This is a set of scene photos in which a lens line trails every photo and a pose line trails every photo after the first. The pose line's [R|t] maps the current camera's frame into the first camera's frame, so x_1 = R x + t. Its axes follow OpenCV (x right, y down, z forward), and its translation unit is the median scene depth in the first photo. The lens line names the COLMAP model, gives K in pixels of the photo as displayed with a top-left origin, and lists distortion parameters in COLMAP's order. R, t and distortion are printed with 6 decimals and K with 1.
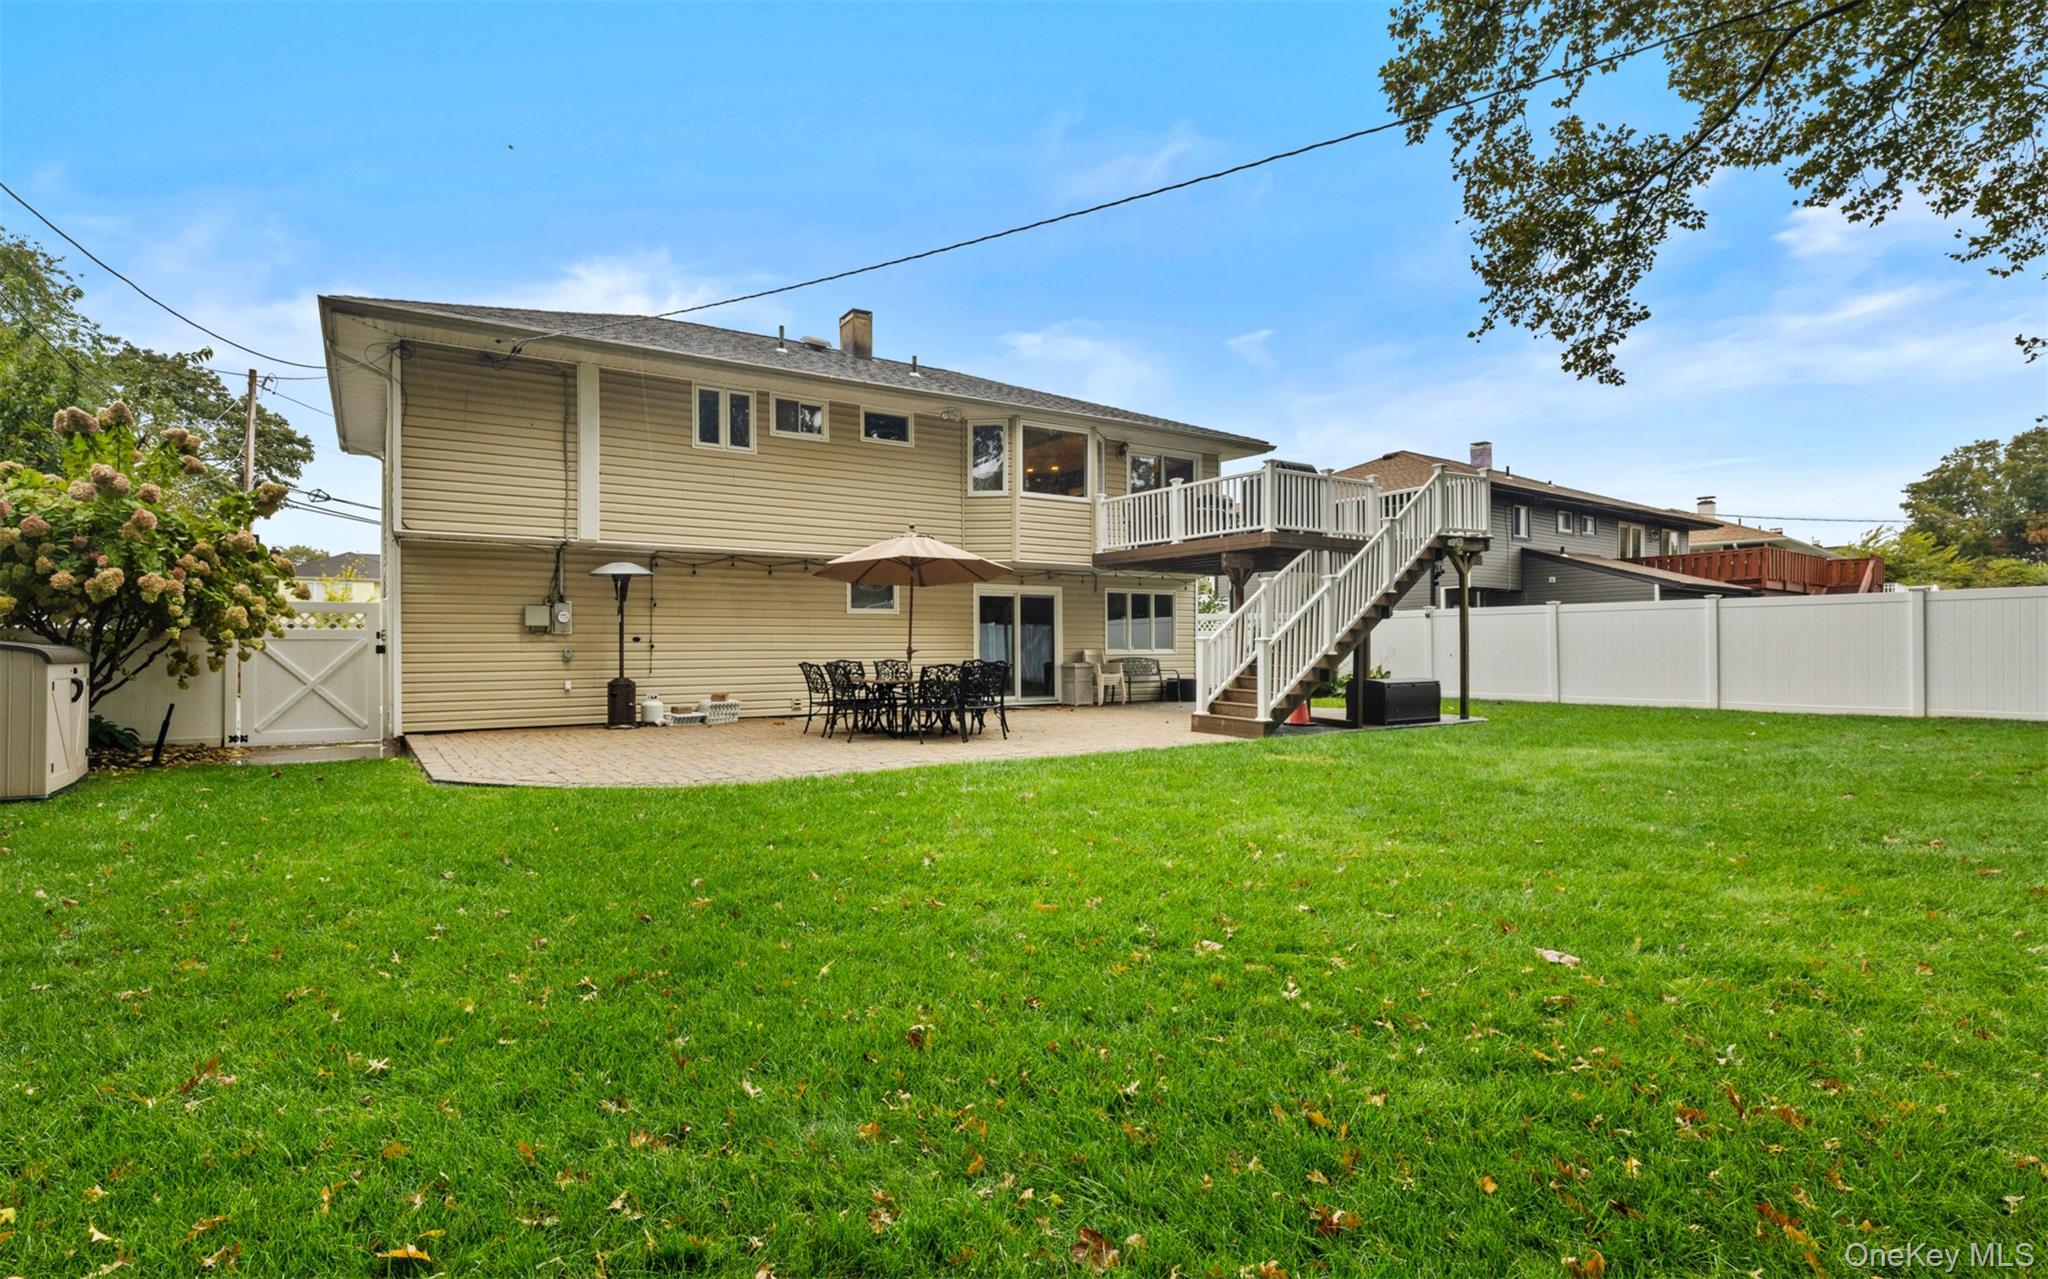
lens RADIAL K [[943.1, 0, 1022.3], [0, 943.1, 642.4], [0, 0, 1]] dist [0.001408, 0.000086]
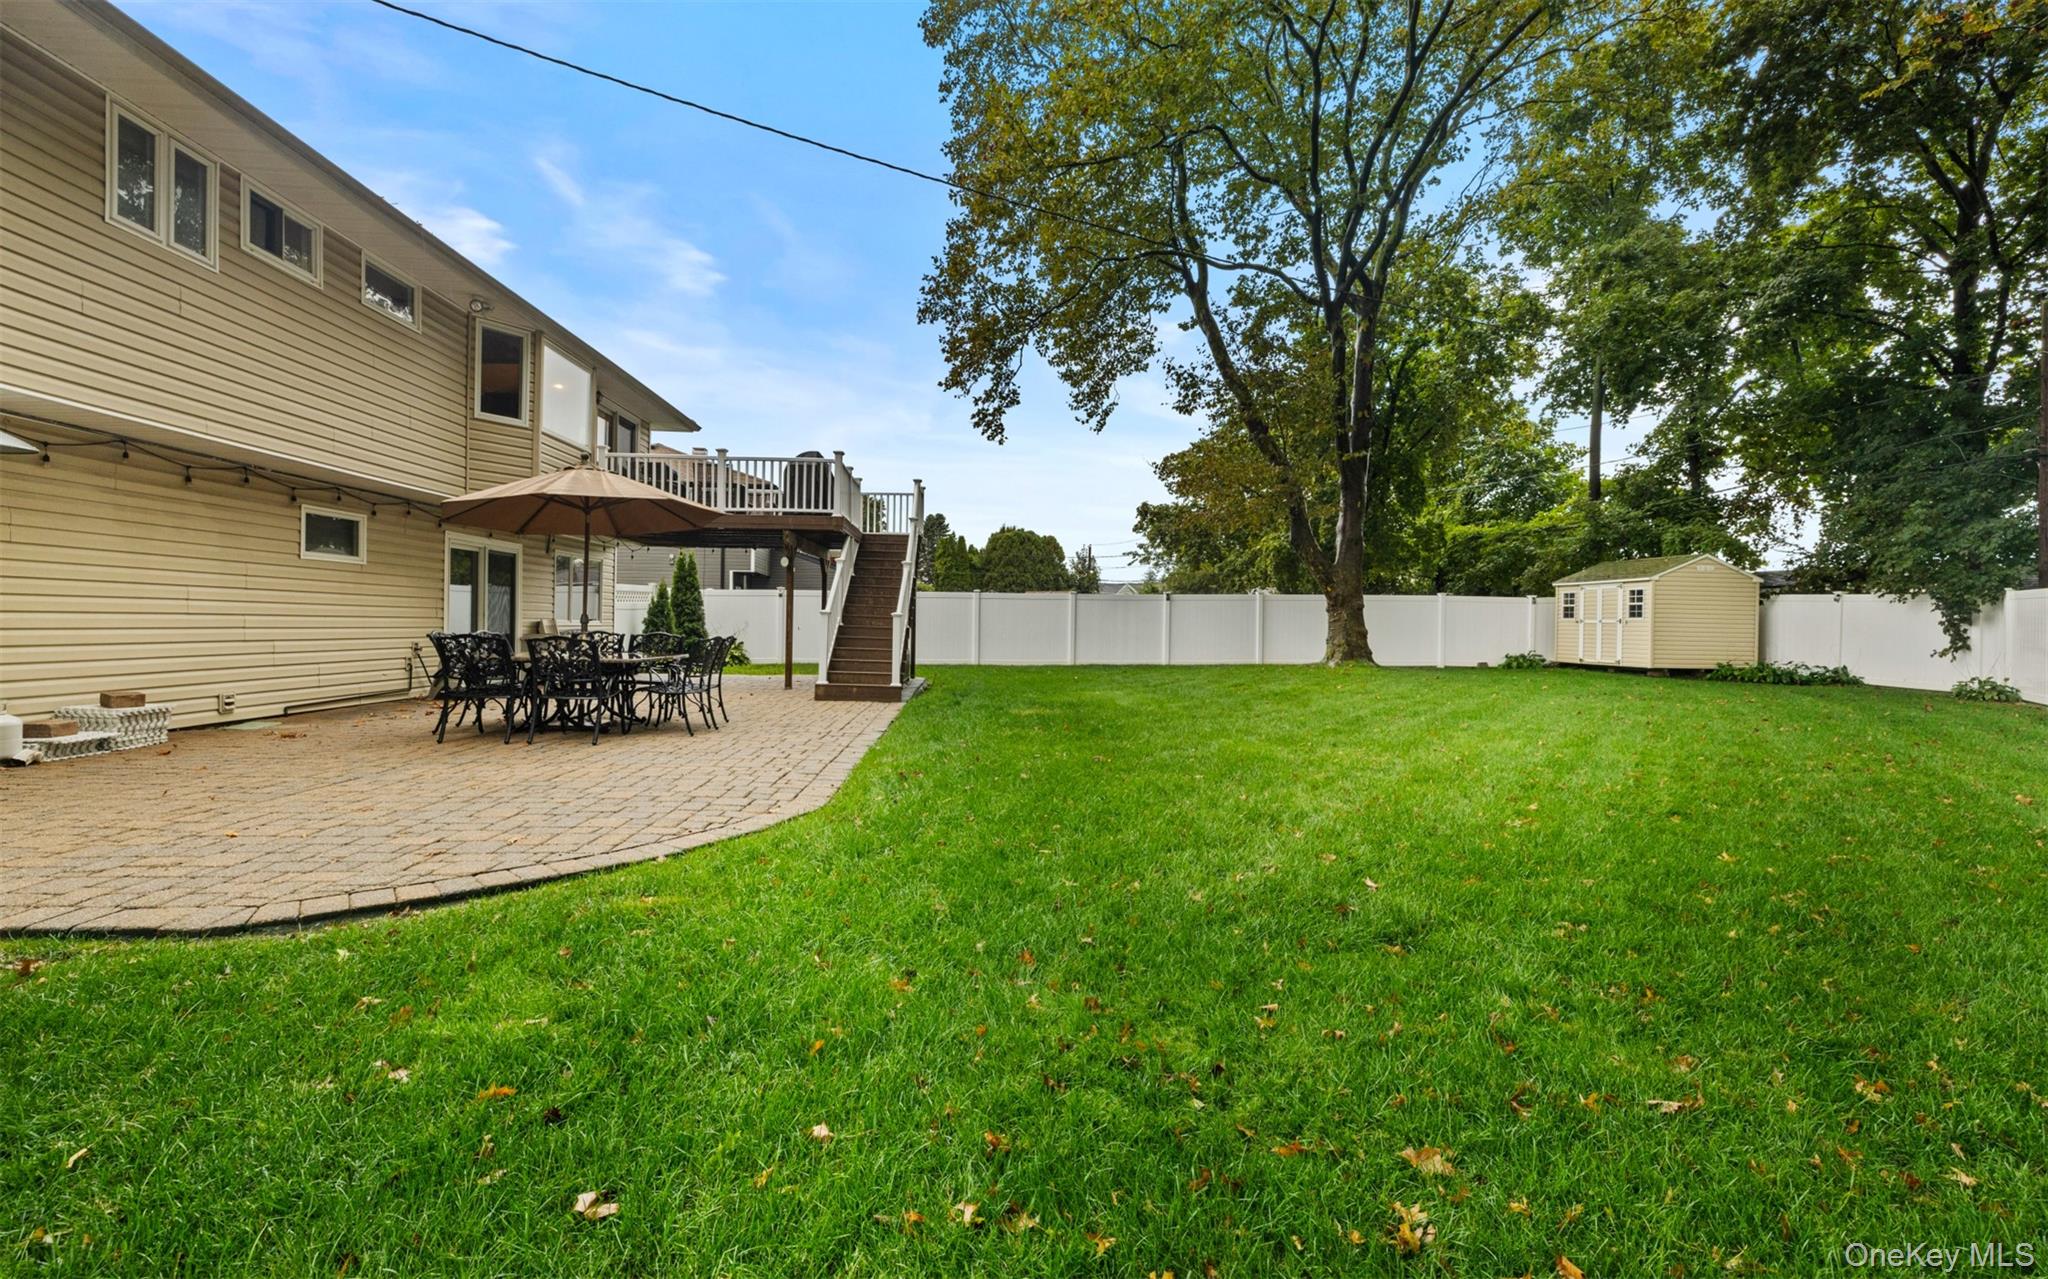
lens RADIAL K [[814.0, 0, 1023.4], [0, 814.0, 628.6], [0, 0, 1]] dist [-0.000500, 0.000047]
pose [[0.515787, 0.004126, 0.856707, -0.445619], [-0.017299, 0.999835, 0.005600, 0.005697], [-0.856542, -0.017709, 0.515773, 0.313568]]
